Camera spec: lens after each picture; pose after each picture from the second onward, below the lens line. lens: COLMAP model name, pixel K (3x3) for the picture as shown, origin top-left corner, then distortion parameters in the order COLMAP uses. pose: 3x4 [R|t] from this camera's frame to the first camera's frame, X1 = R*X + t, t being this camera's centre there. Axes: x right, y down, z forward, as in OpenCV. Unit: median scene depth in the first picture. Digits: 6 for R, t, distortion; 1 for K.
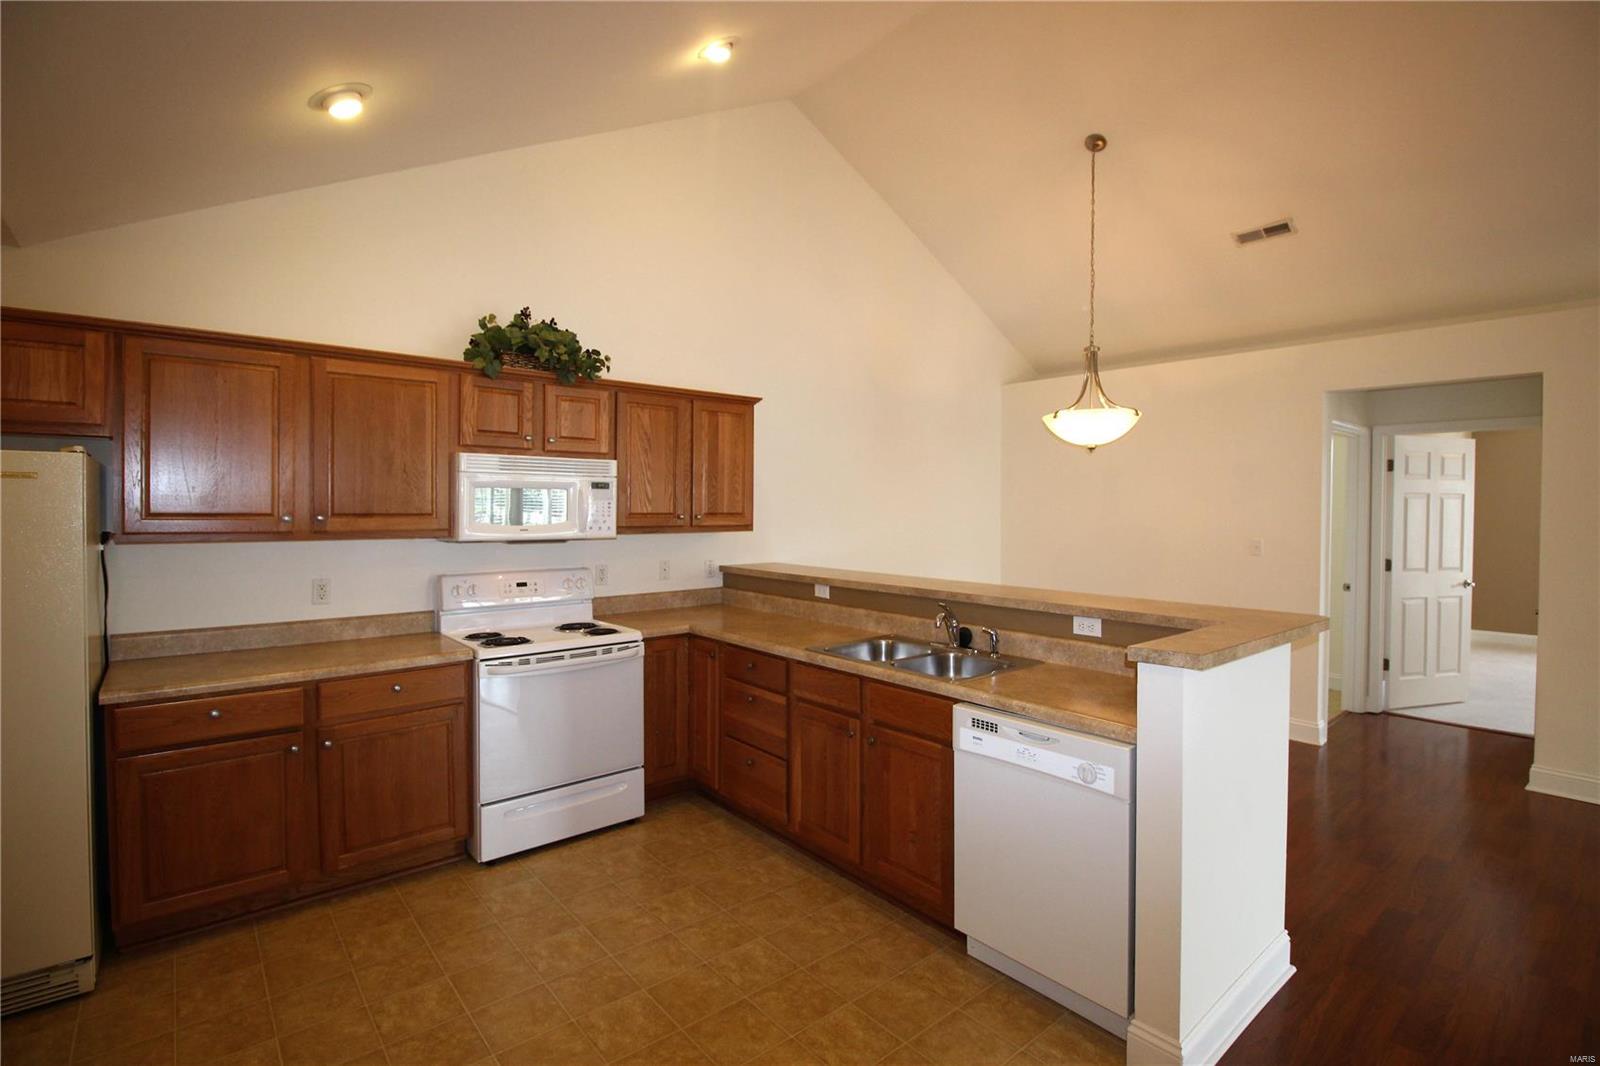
lens RADIAL K [[750.0, 0, 813.1], [0, 750.0, 521.7], [0, 0, 1]] dist [-0.010141, 0.000023]
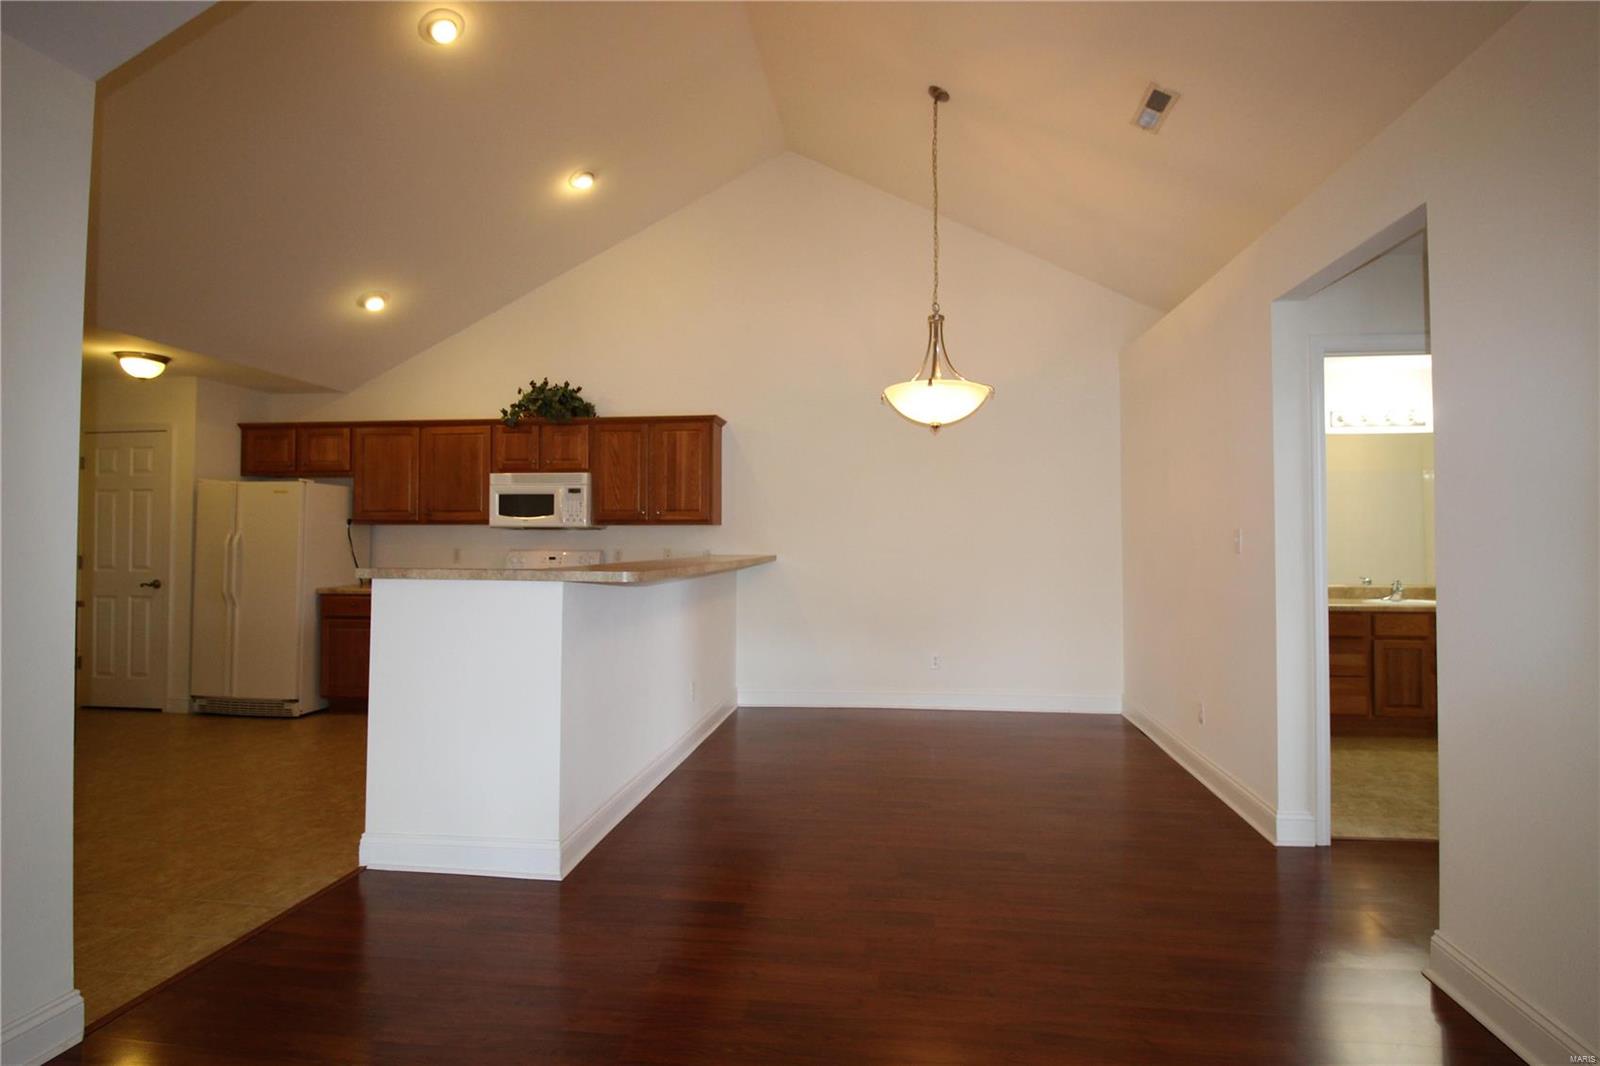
lens RADIAL K [[795.7, 0, 808.9], [0, 795.7, 516.1], [0, 0, 1]] dist [0.021986, -0.029142]
pose [[0.675156, -0.024287, -0.737275, 1.178617], [-0.012486, 0.998938, -0.044341, 0.065086], [0.737569, 0.039143, 0.674136, 0.295095]]
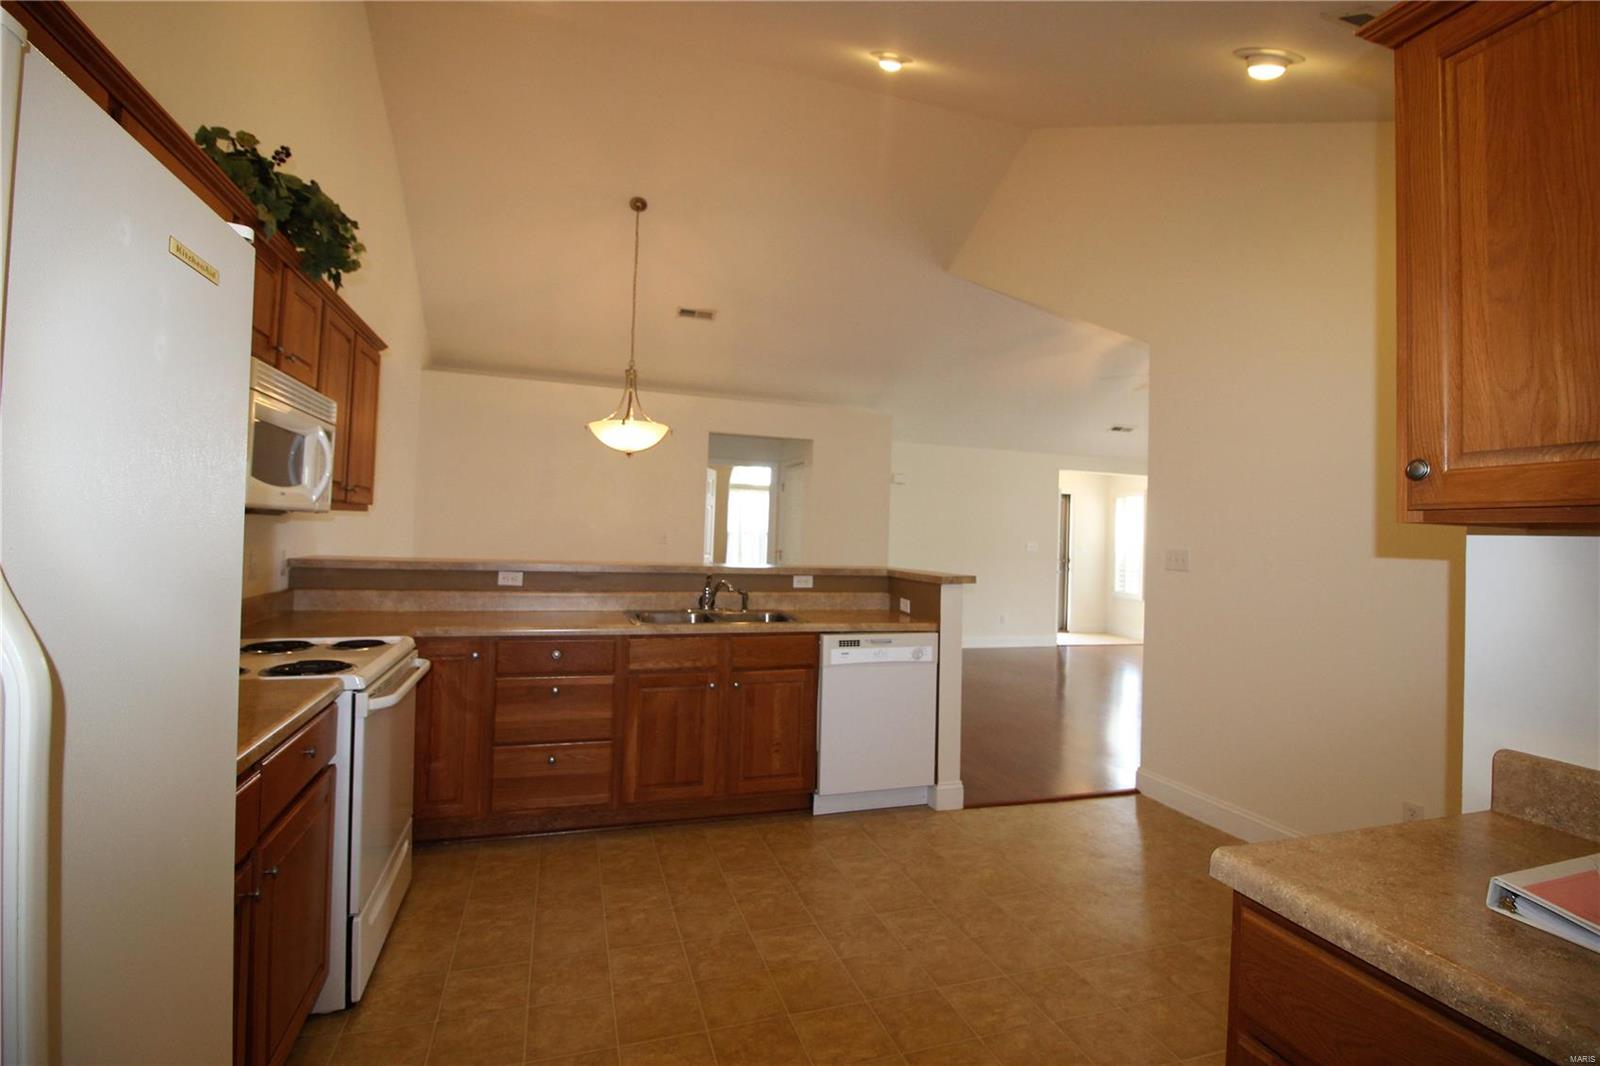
lens RADIAL K [[750.0, 0, 813.1], [0, 750.0, 521.7], [0, 0, 1]] dist [-0.010141, 0.000023]
pose [[0.367867, 0.025099, 0.929540, -0.771329], [-0.012965, 0.999677, -0.021862, 0.041784], [-0.929788, -0.004010, 0.368074, 0.339374]]
